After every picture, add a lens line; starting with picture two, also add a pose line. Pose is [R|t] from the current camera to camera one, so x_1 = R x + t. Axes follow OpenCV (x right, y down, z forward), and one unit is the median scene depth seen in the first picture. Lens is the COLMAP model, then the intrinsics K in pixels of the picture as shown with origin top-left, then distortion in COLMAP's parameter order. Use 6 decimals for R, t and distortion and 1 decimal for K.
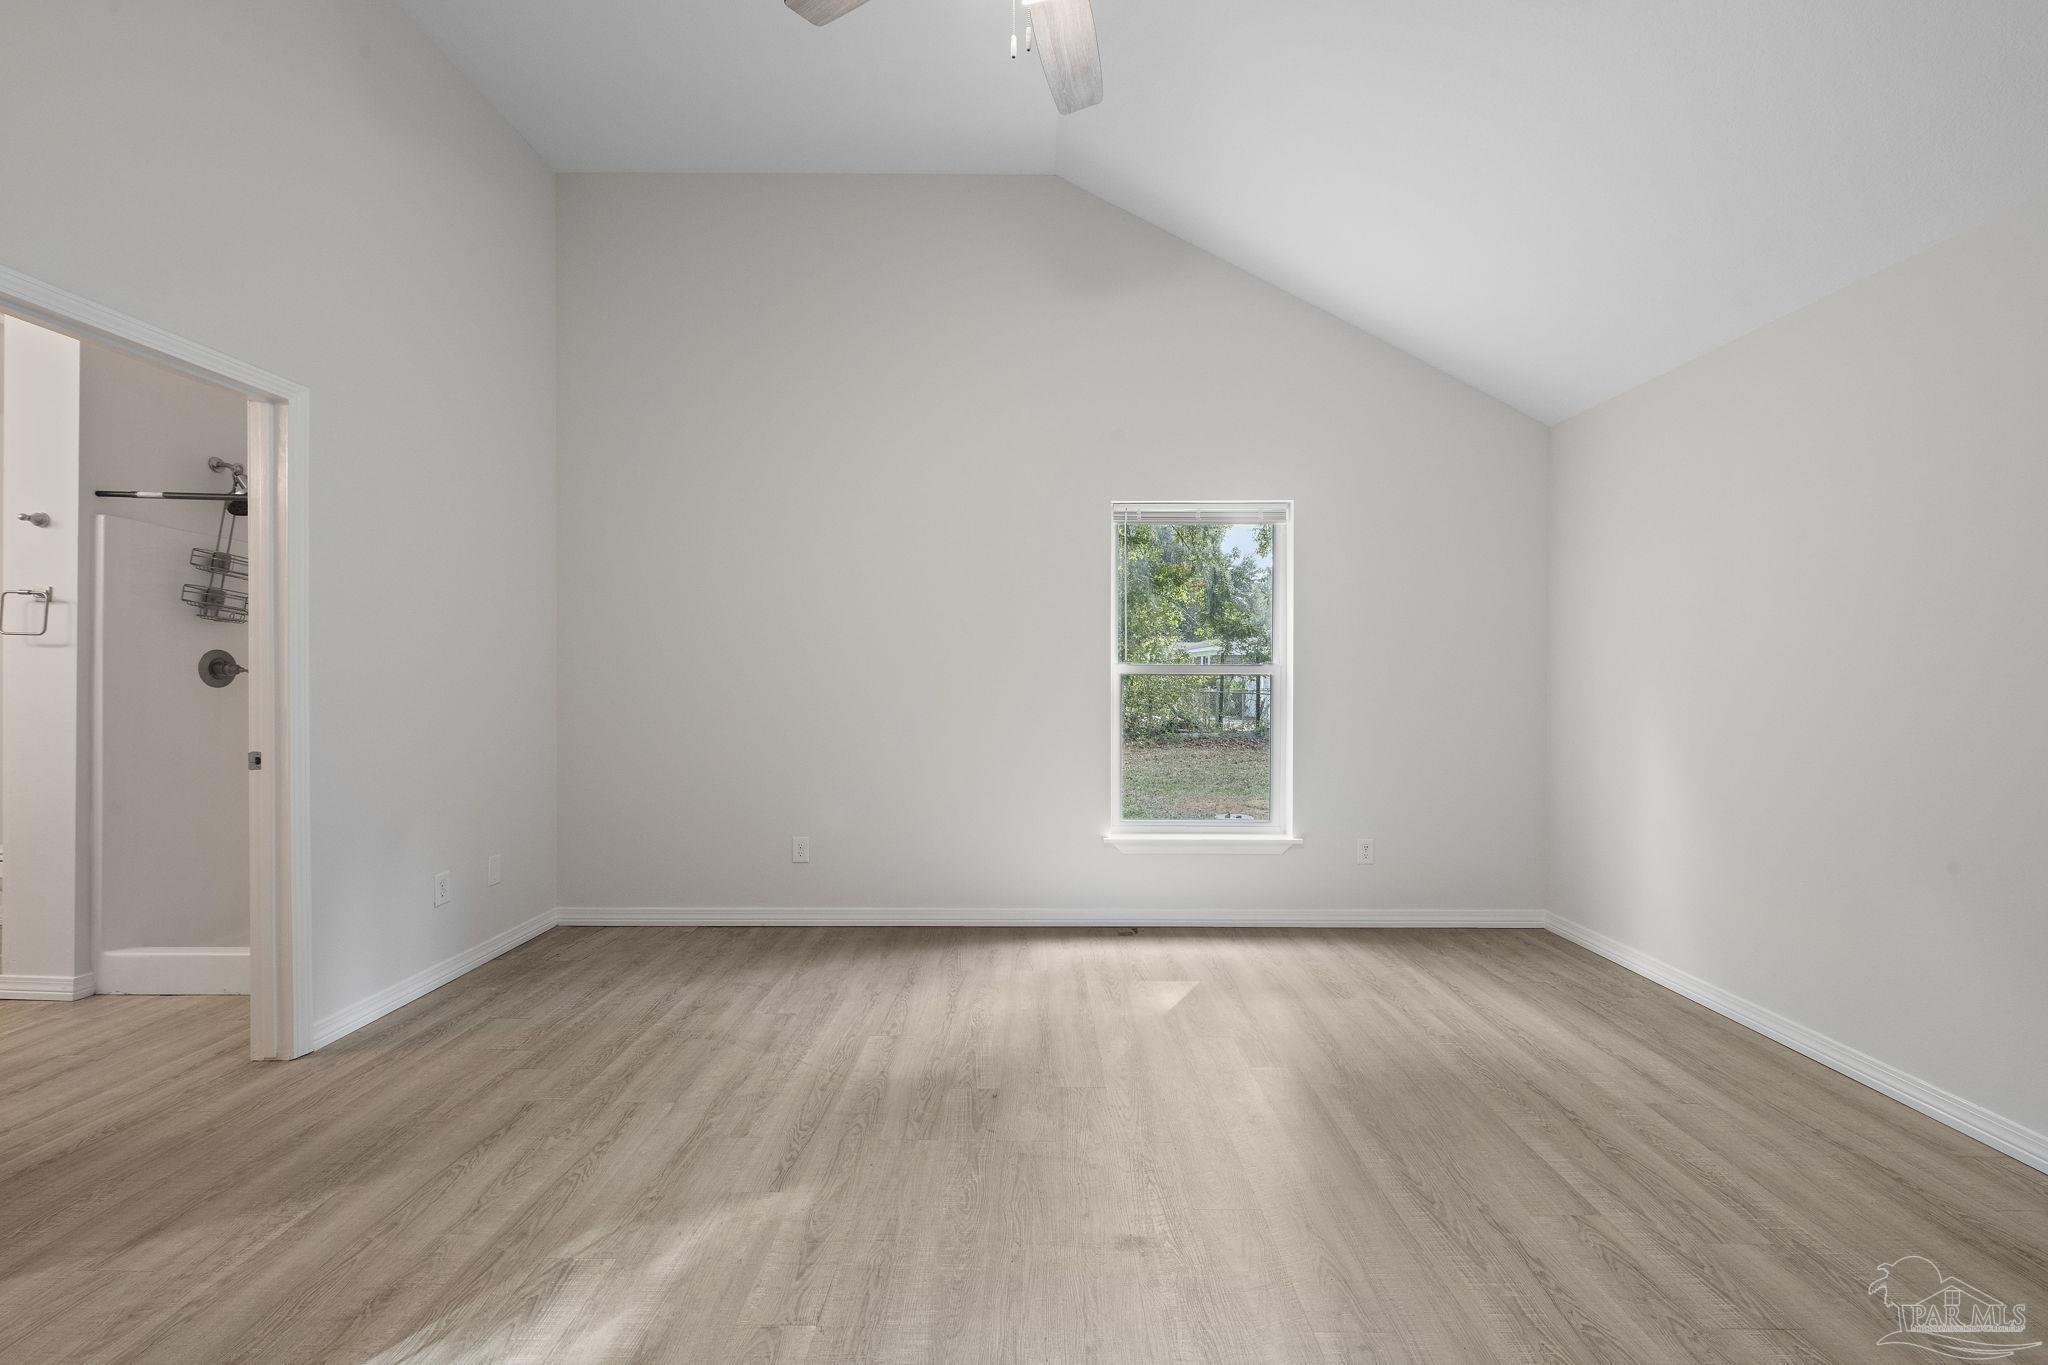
lens RADIAL K [[802.2, 0, 1032.0], [0, 802.2, 684.4], [0, 0, 1]] dist [-0.000723, 0.000179]
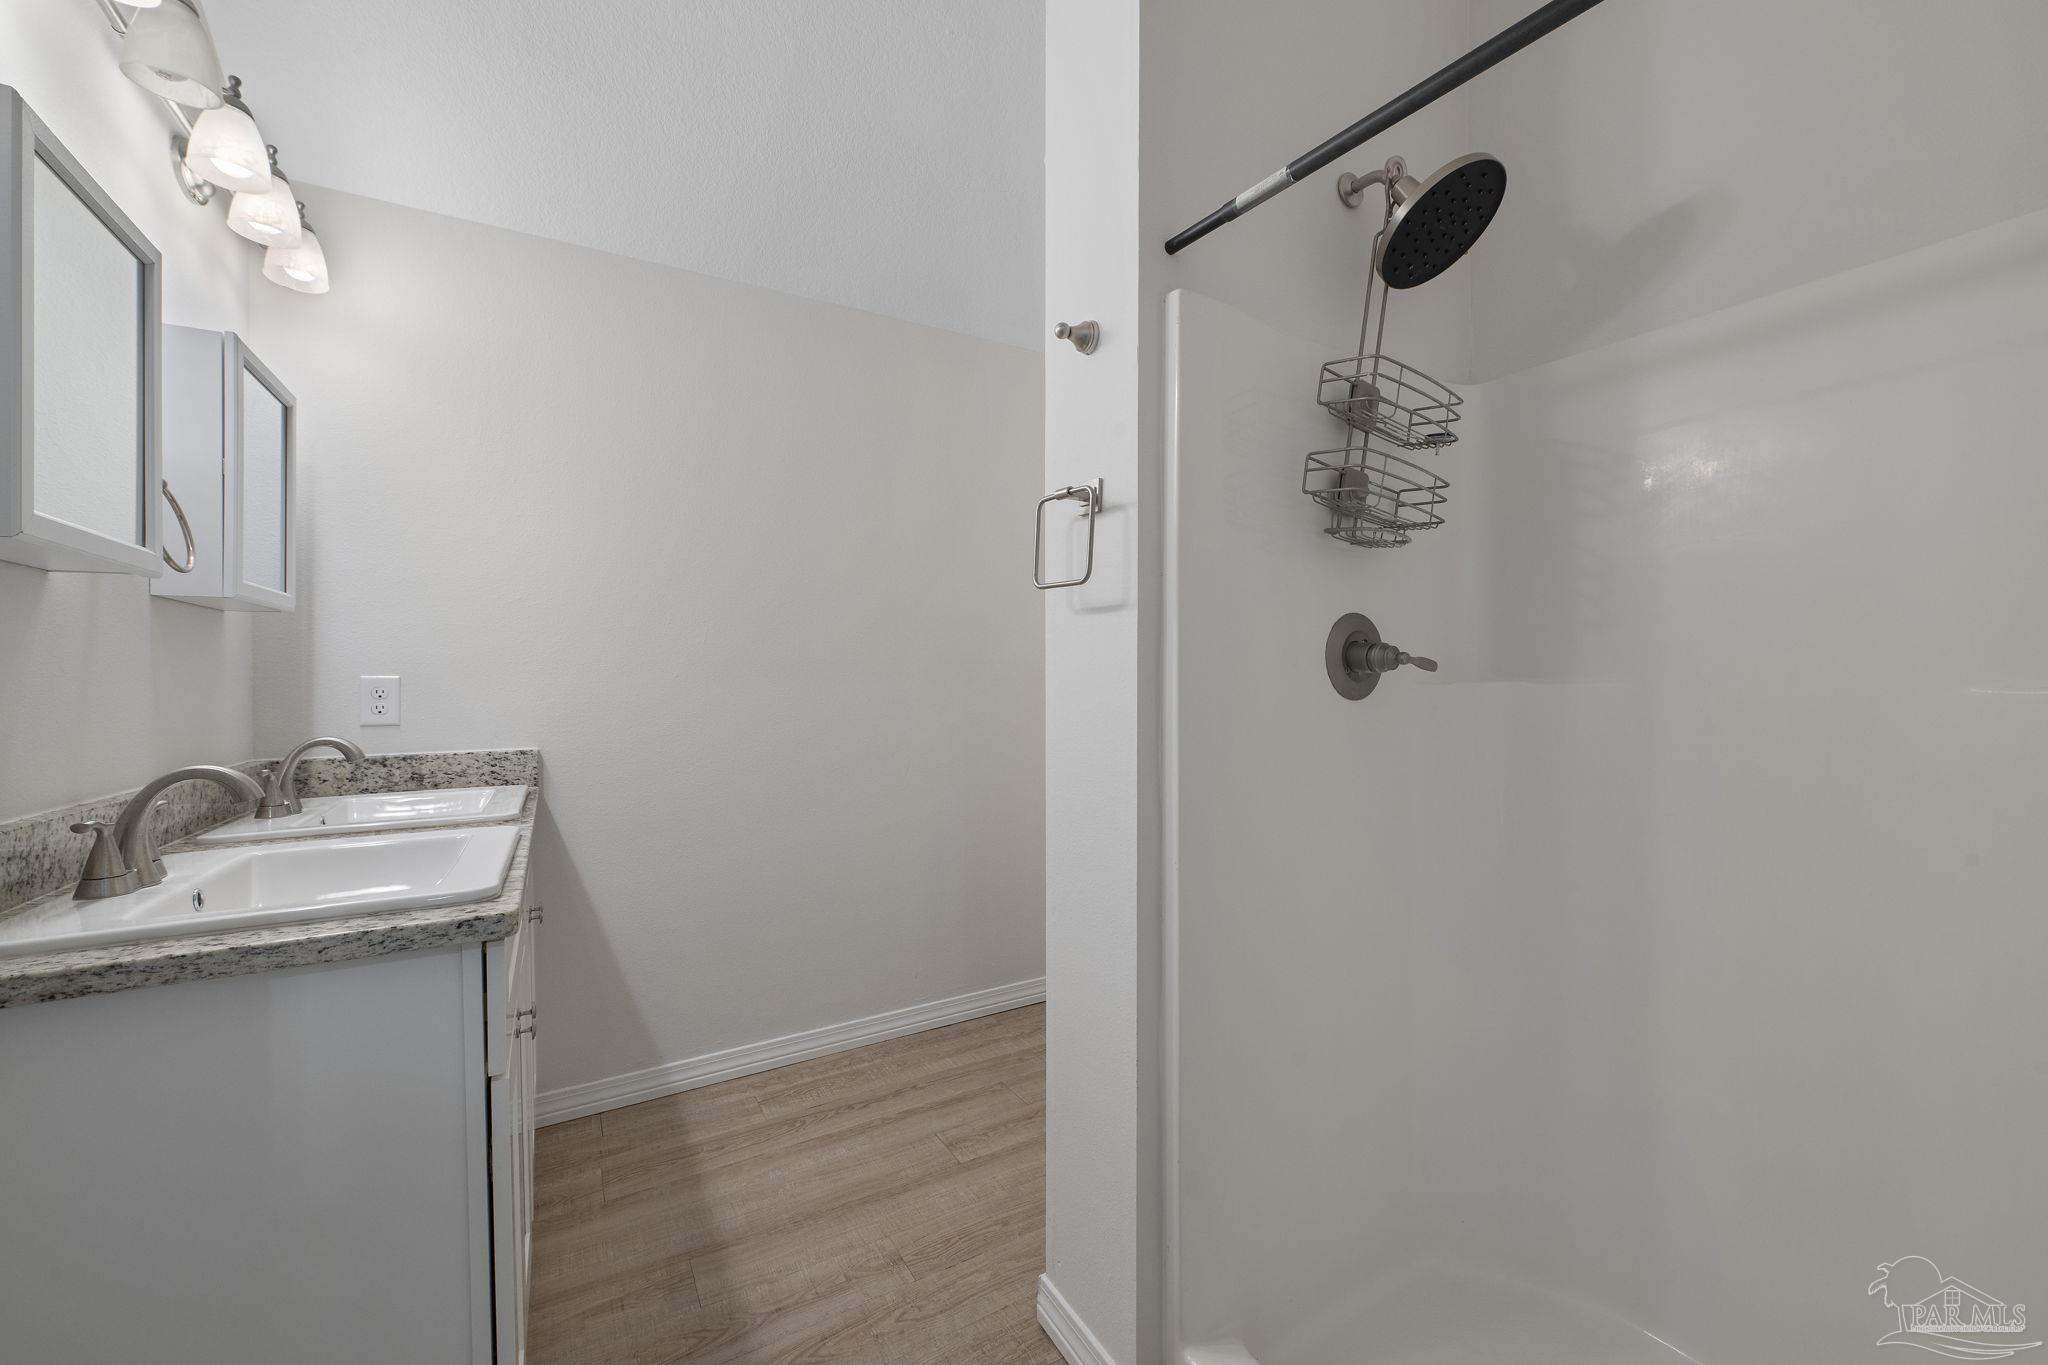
lens RADIAL K [[802.2, 0, 1036.8], [0, 802.2, 673.4], [0, 0, 1]] dist [-0.000723, 0.000179]
pose [[0.508423, -0.006385, -0.861084, -0.859390], [0.002277, 0.999979, -0.006071, -0.010123], [0.861105, 0.001126, 0.508427, 0.743895]]
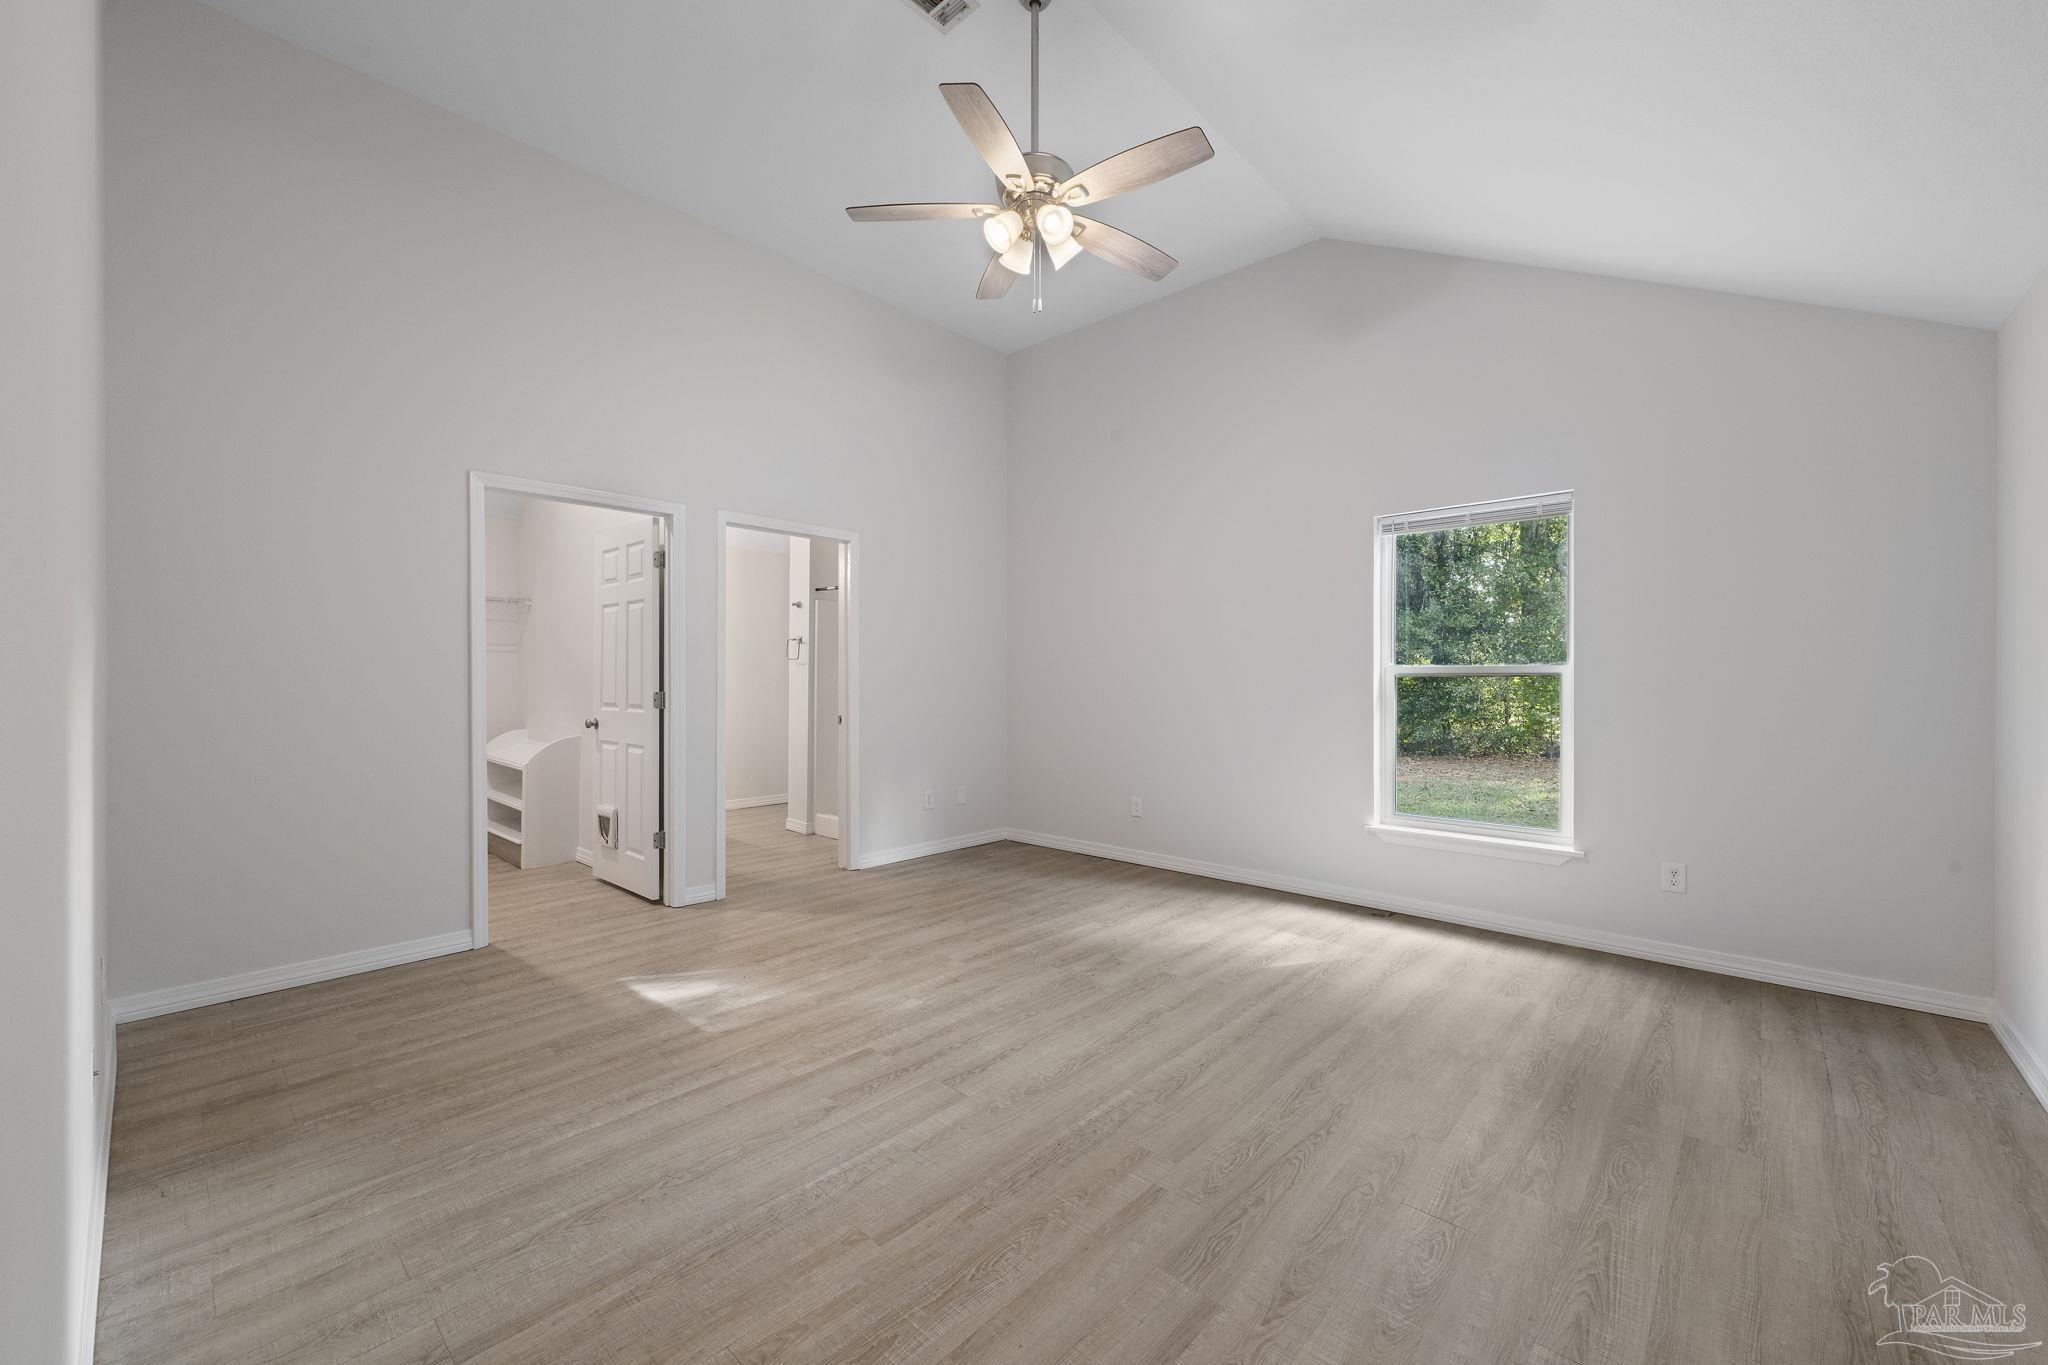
lens RADIAL K [[802.2, 0, 1032.3], [0, 802.2, 681.0], [0, 0, 1]] dist [-0.000723, 0.000179]
pose [[0.742198, 0.000179, -0.670180, 0.633391], [-0.006082, 0.999961, -0.006469, 0.006472], [0.670153, 0.008878, 0.742170, -0.152733]]
